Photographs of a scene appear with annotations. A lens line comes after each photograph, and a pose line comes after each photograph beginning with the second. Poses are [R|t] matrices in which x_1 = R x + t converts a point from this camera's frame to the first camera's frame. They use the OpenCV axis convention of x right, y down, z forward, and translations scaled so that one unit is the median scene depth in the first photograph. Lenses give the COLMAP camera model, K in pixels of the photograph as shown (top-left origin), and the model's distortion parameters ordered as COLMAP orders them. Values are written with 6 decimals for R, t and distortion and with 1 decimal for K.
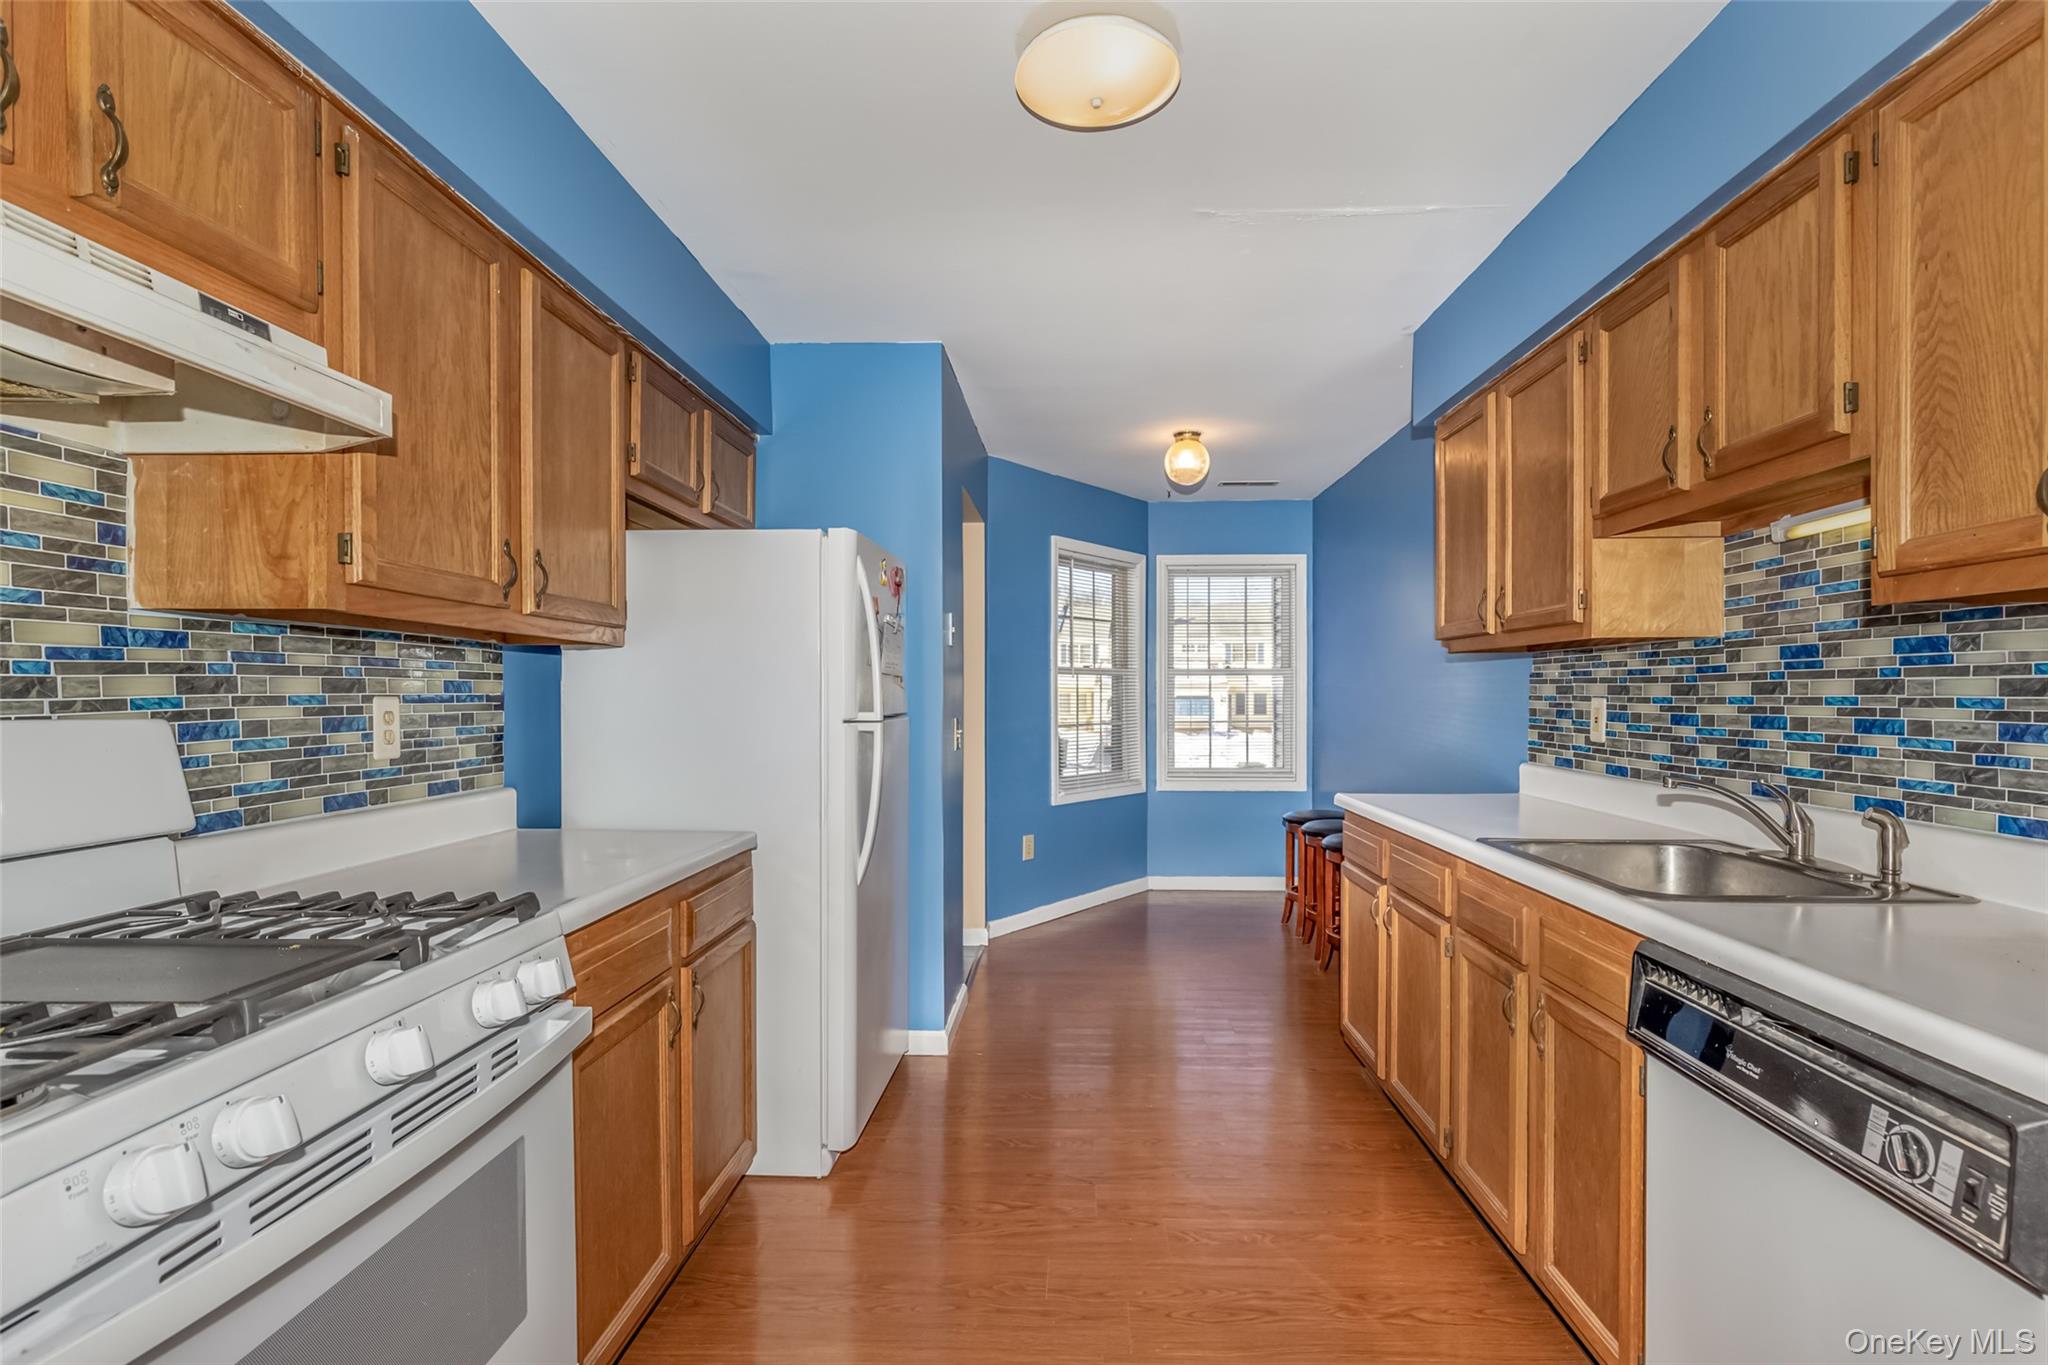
lens RADIAL K [[947.7, 0, 1016.7], [0, 947.7, 713.7], [0, 0, 1]] dist [0.004219, -0.002032]
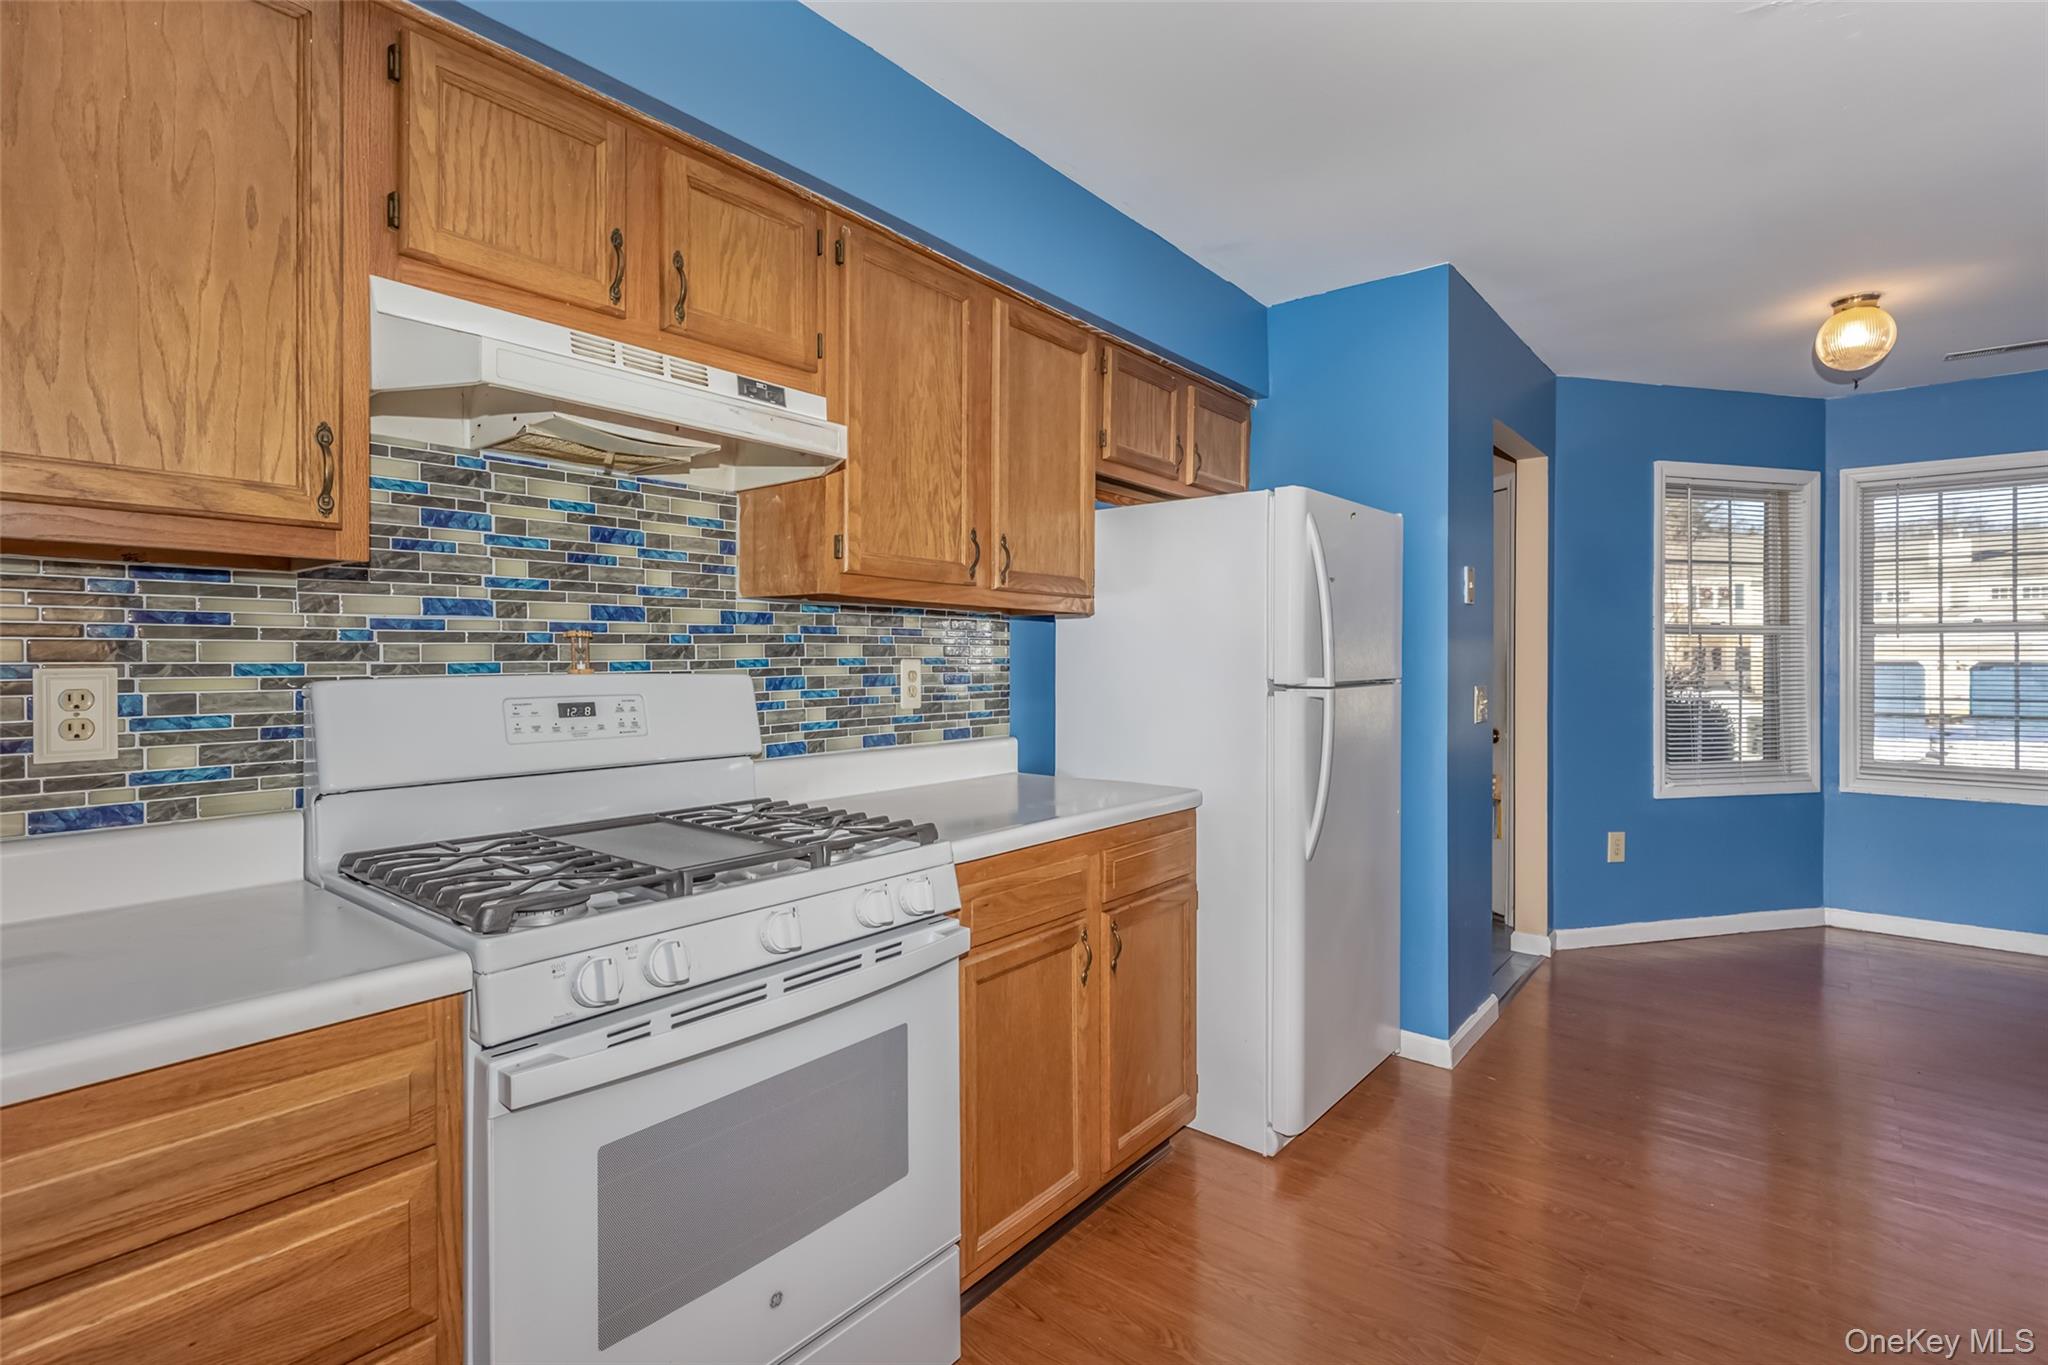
lens RADIAL K [[947.7, 0, 1003.8], [0, 947.7, 665.2], [0, 0, 1]] dist [0.004219, -0.002032]
pose [[0.797778, 0.006729, -0.602913, 0.188819], [-0.014710, 0.999857, -0.008306, -0.001296], [0.602771, 0.015495, 0.797764, 0.065724]]
